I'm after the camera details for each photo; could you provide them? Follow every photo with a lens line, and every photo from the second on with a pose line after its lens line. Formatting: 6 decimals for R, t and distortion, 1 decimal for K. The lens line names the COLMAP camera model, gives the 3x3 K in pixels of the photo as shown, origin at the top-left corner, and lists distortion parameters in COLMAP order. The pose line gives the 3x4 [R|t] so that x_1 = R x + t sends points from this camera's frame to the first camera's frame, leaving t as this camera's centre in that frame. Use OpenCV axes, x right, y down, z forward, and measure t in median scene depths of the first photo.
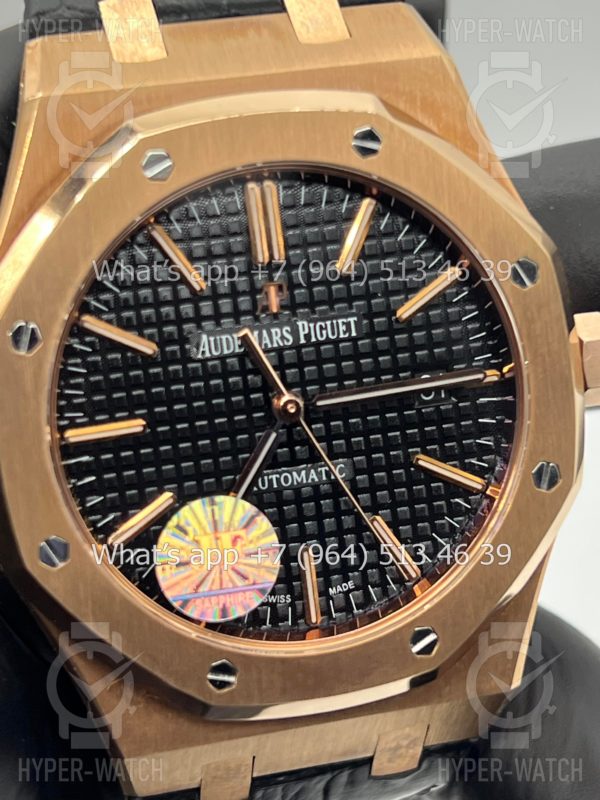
lens RADIAL K [[1899.0, 0, 299.5], [0, 1899.0, 402.0], [0, 0, 1]] dist [0.253983, 0.000000]
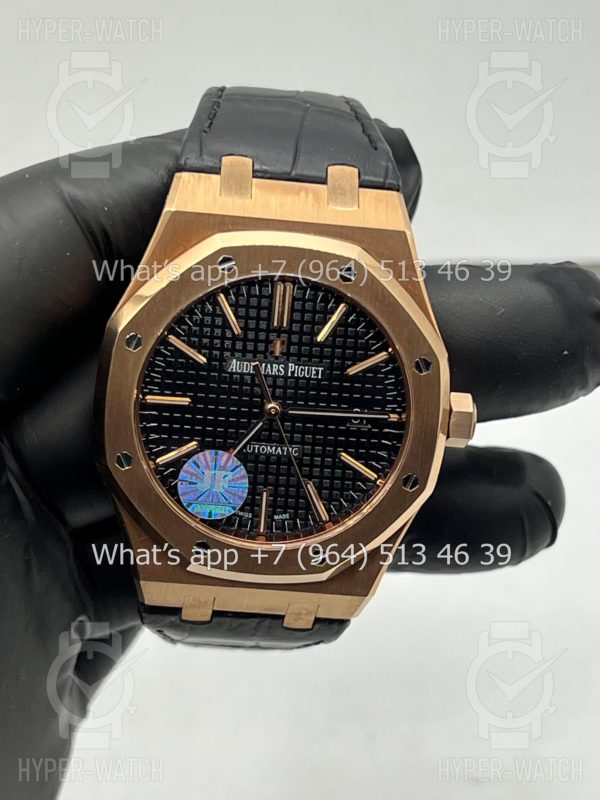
lens RADIAL K [[1899.0, 0, 298.7], [0, 1899.0, 399.4], [0, 0, 1]] dist [0.253983, 0.000000]
pose [[0.968197, 0.228627, -0.101605, 0.192260], [-0.222021, 0.972357, 0.072309, -0.138038], [0.115329, -0.047451, 0.992193, -0.731494]]
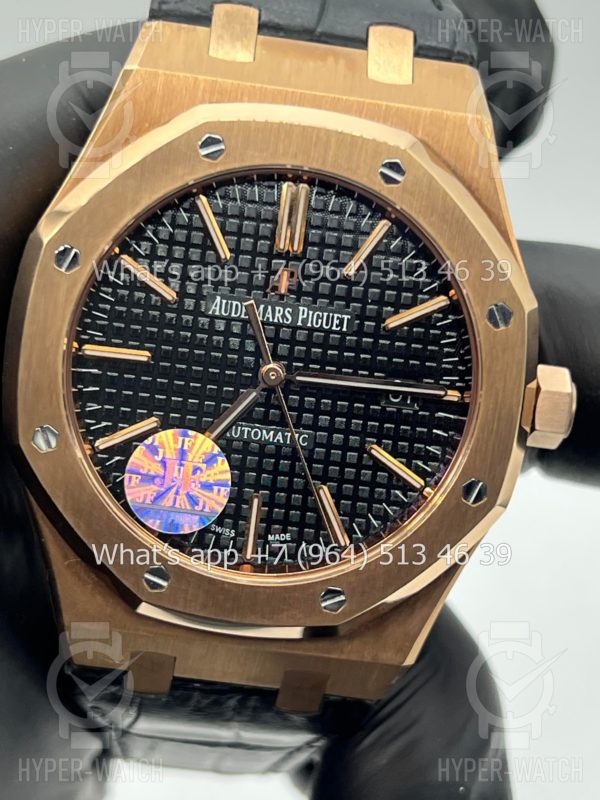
lens RADIAL K [[1899.0, 0, 296.0], [0, 1899.0, 401.1], [0, 0, 1]] dist [0.253983, 0.000000]
pose [[0.956206, 0.260496, -0.133463, 0.168183], [-0.261974, 0.965052, 0.006681, 0.006755], [0.130539, 0.028575, 0.991031, -0.159269]]
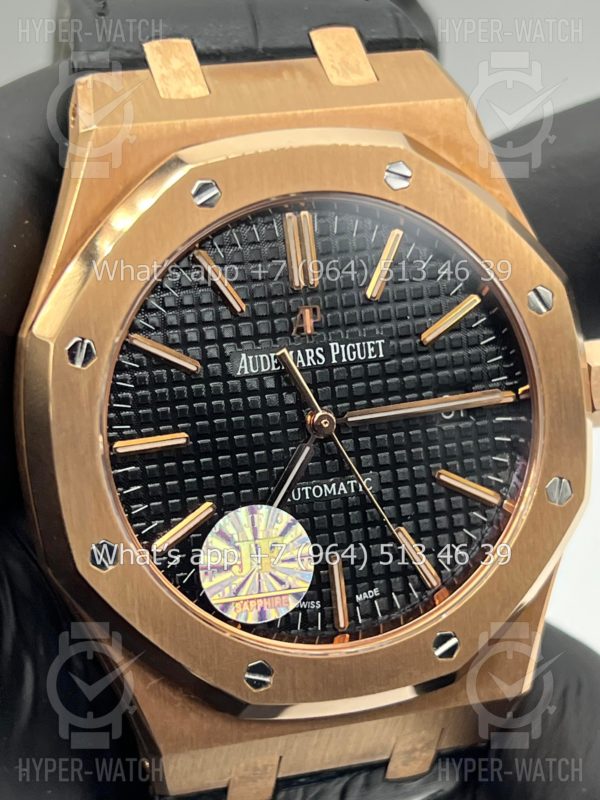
lens RADIAL K [[1899.0, 0, 291.9], [0, 1899.0, 406.4], [0, 0, 1]] dist [0.253983, 0.000000]
pose [[0.998438, 0.009770, 0.055007, -0.080309], [-0.007620, 0.999204, -0.039150, 0.035065], [-0.055346, 0.038670, 0.997718, -0.060208]]
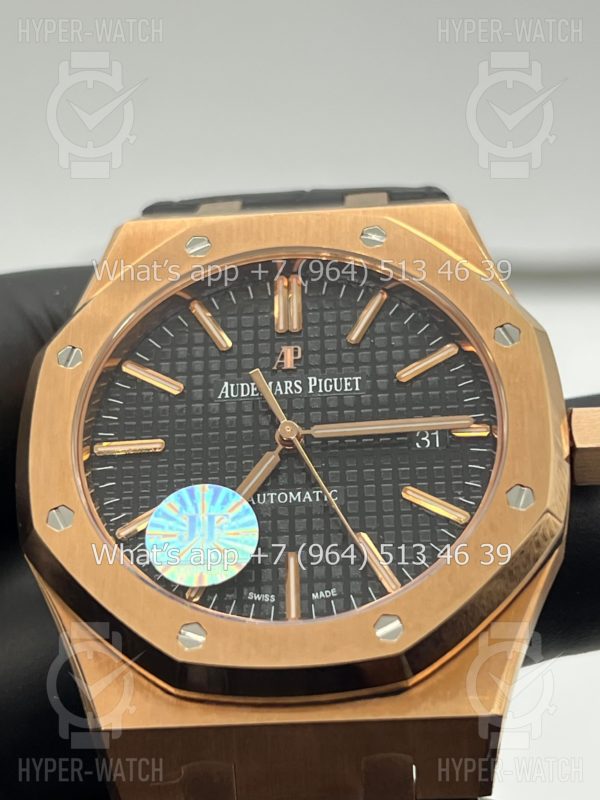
lens RADIAL K [[1899.0, 0, 296.9], [0, 1899.0, 392.7], [0, 0, 1]] dist [0.253983, 0.000000]
pose [[0.952352, -0.054304, -0.300127, 0.337855], [-0.128050, 0.821911, -0.555037, 0.606204], [0.276818, 0.567022, 0.775795, 0.107586]]
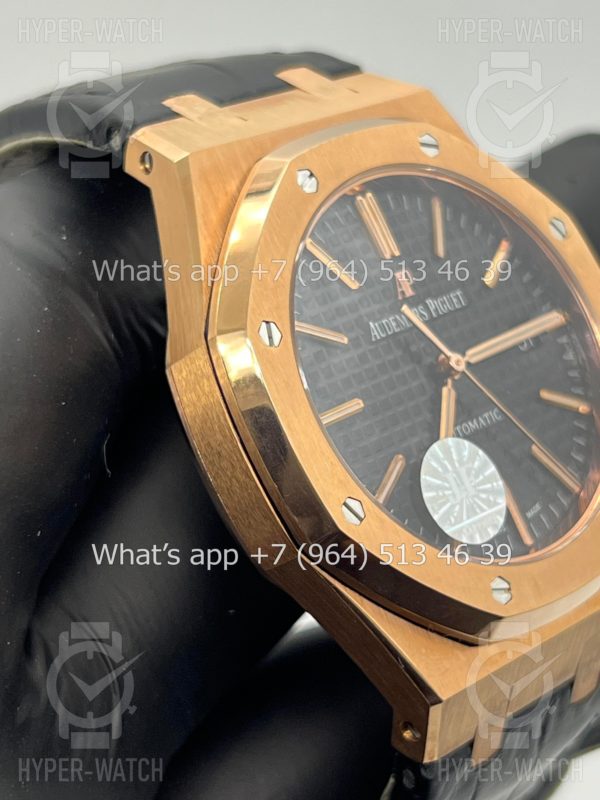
lens RADIAL K [[1899.0, 0, 295.9], [0, 1899.0, 398.9], [0, 0, 1]] dist [0.253983, 0.000000]
pose [[0.847826, -0.231753, 0.476949, -0.637440], [0.362989, 0.909322, -0.203404, 0.220509], [-0.386561, 0.345579, 0.855071, 0.054246]]
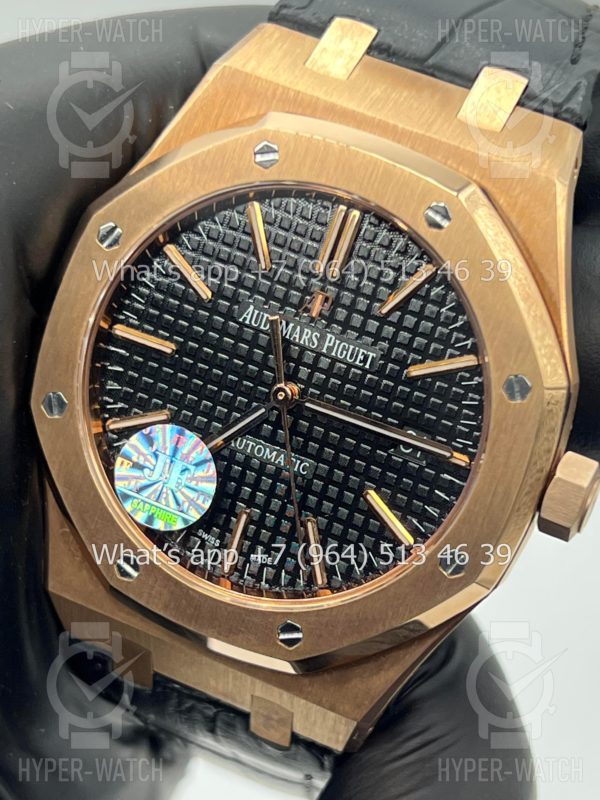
lens RADIAL K [[1899.0, 0, 310.1], [0, 1899.0, 400.3], [0, 0, 1]] dist [0.253983, 0.000000]
pose [[0.786683, 0.463916, -0.407322, 0.472642], [-0.462362, 0.879940, 0.109216, -0.126218], [0.409086, 0.102412, 0.906731, -0.033656]]
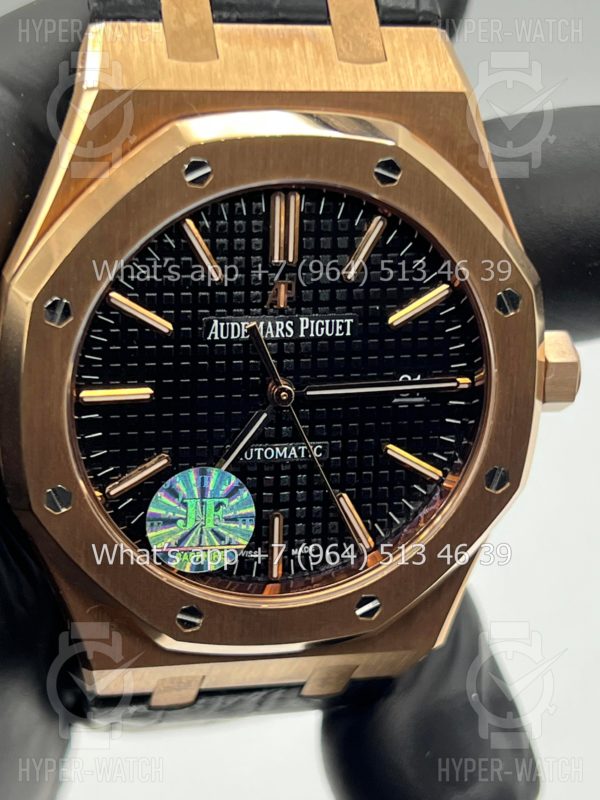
lens RADIAL K [[1899.0, 0, 293.9], [0, 1899.0, 398.9], [0, 0, 1]] dist [0.253983, 0.000000]
pose [[0.988513, 0.140224, 0.056383, -0.060486], [-0.147589, 0.975965, 0.160340, -0.173005], [-0.032544, -0.166819, 0.985450, -0.100881]]
